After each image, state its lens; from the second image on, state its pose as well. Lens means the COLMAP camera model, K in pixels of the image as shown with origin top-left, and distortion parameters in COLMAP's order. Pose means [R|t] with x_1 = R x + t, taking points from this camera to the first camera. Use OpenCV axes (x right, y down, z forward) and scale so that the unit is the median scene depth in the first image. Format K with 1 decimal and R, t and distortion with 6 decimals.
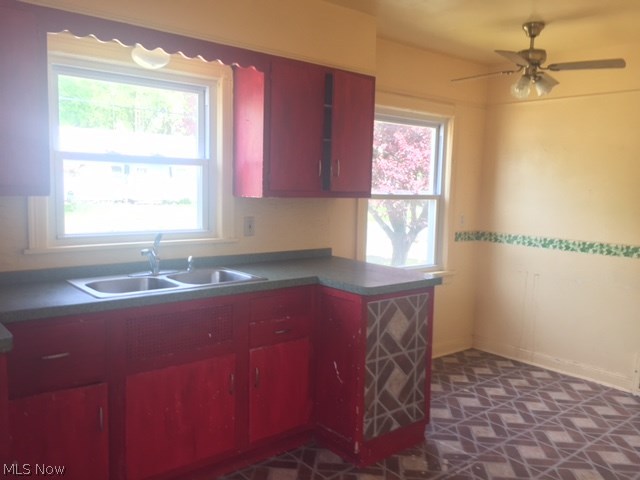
lens RADIAL K [[554.5, 0, 320.4], [0, 554.5, 240.1], [0, 0, 1]] dist [0.056232, -0.076983]
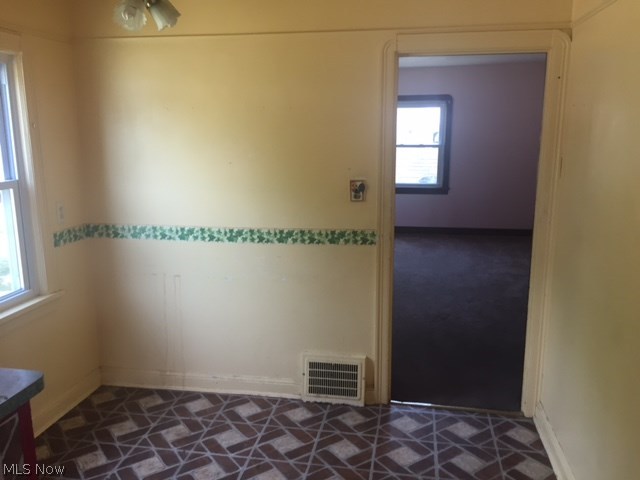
lens RADIAL K [[554.5, 0, 322.2], [0, 554.5, 239.5], [0, 0, 1]] dist [0.056232, -0.076983]
pose [[0.771645, -0.151091, 0.617848, 0.080653], [0.087383, 0.987348, 0.132316, -0.069891], [-0.630023, -0.048112, 0.775085, 0.294622]]
